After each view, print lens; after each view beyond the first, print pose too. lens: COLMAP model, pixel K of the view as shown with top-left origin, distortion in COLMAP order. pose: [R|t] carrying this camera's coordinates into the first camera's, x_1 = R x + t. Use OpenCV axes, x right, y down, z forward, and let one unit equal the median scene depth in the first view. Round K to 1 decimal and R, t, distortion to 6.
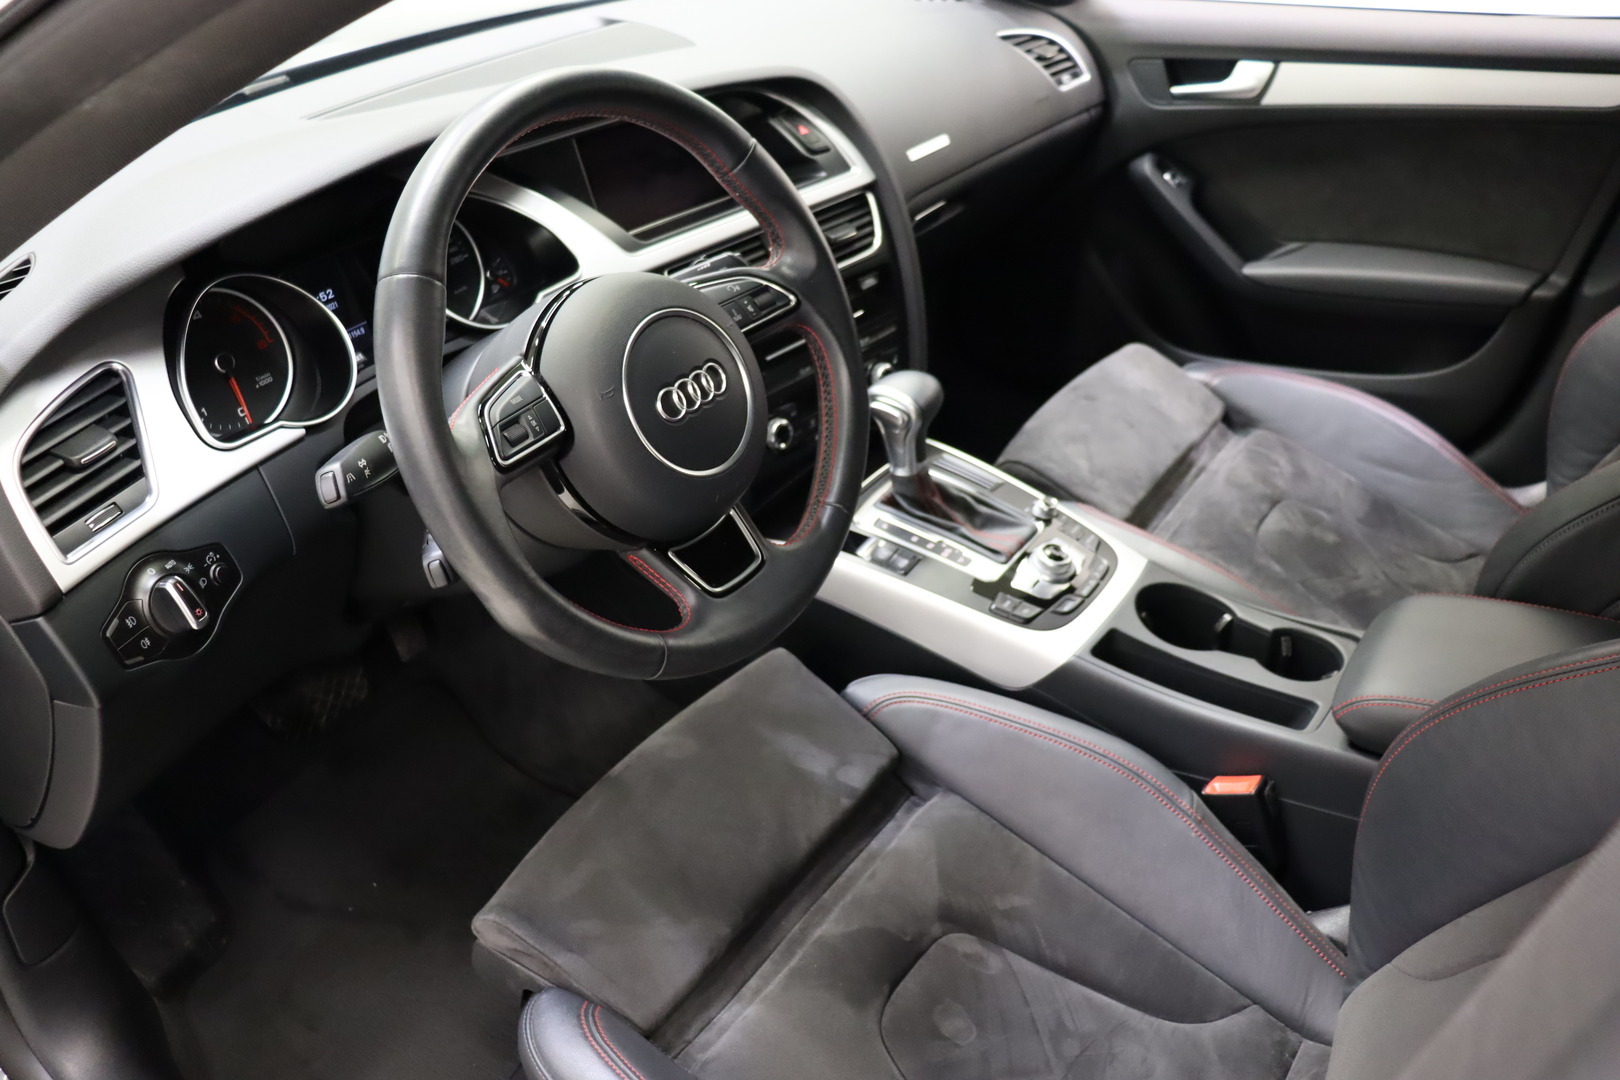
lens RADIAL K [[1335.9, 0, 803.7], [0, 1335.9, 535.2], [0, 0, 1]] dist [-0.019887, -0.009029]
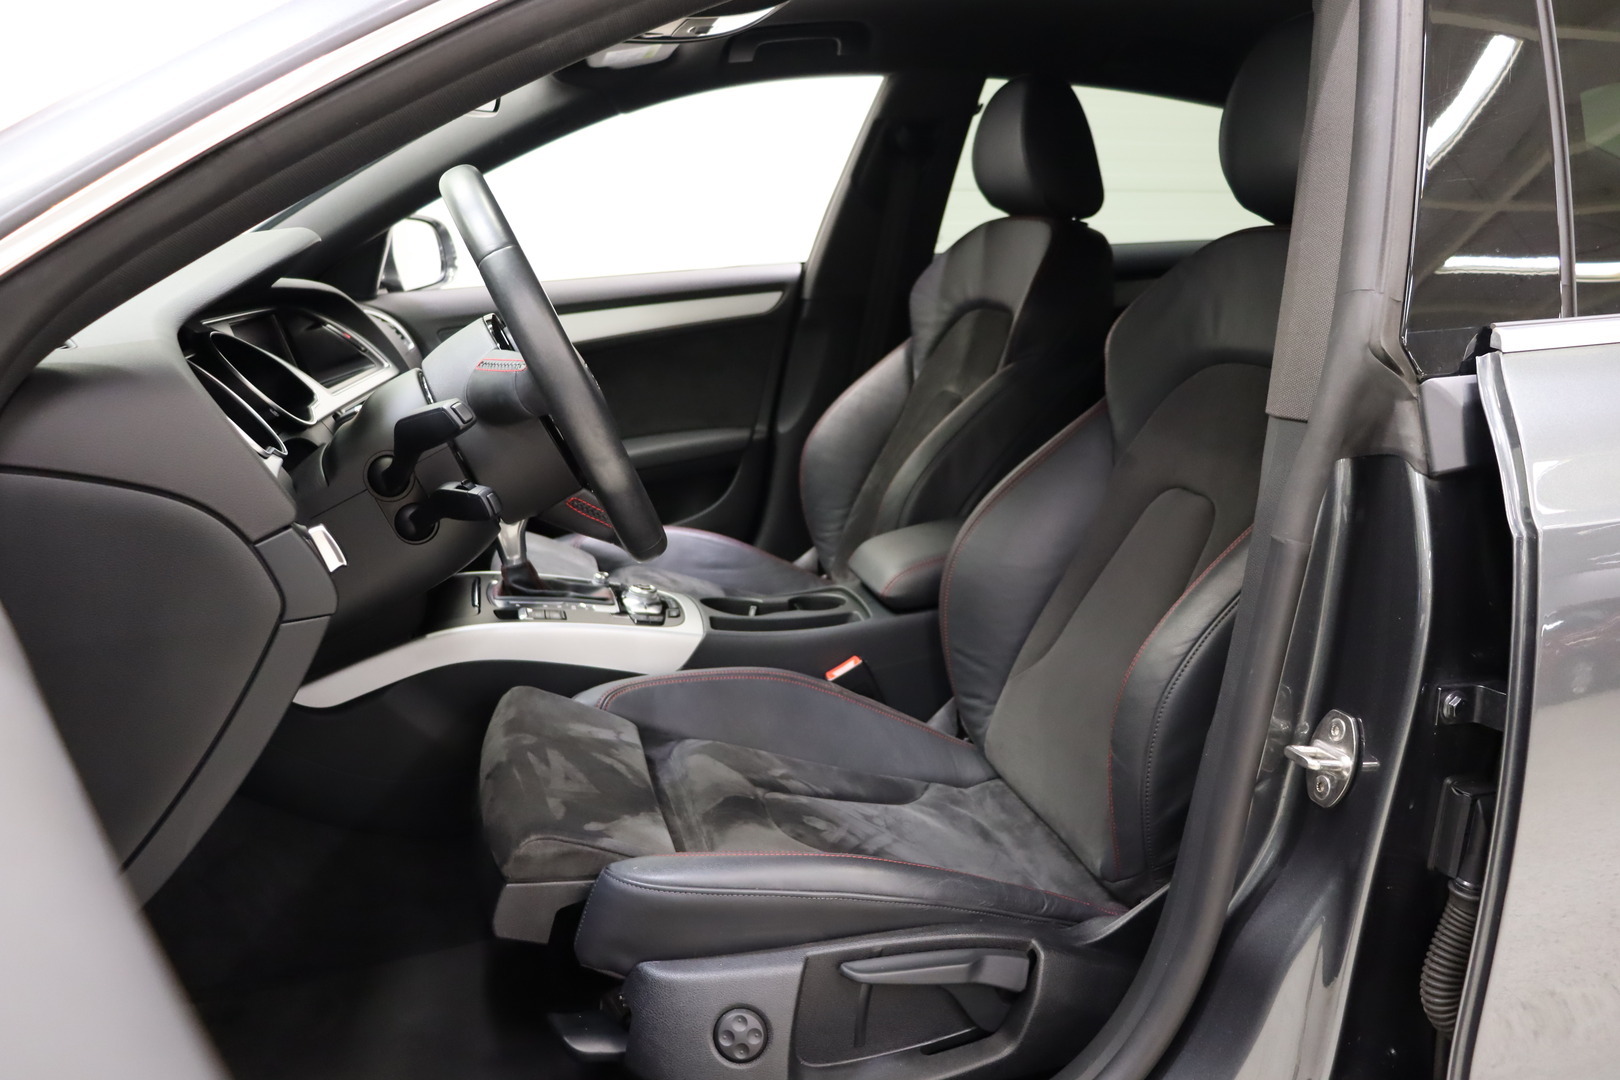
lens RADIAL K [[1335.9, 0, 814.1], [0, 1335.9, 541.2], [0, 0, 1]] dist [-0.019887, -0.009029]
pose [[0.680178, -0.169206, 0.713251, -0.506418], [0.395409, 0.903995, -0.162619, 0.198906], [-0.617259, 0.392636, 0.681783, -0.032694]]
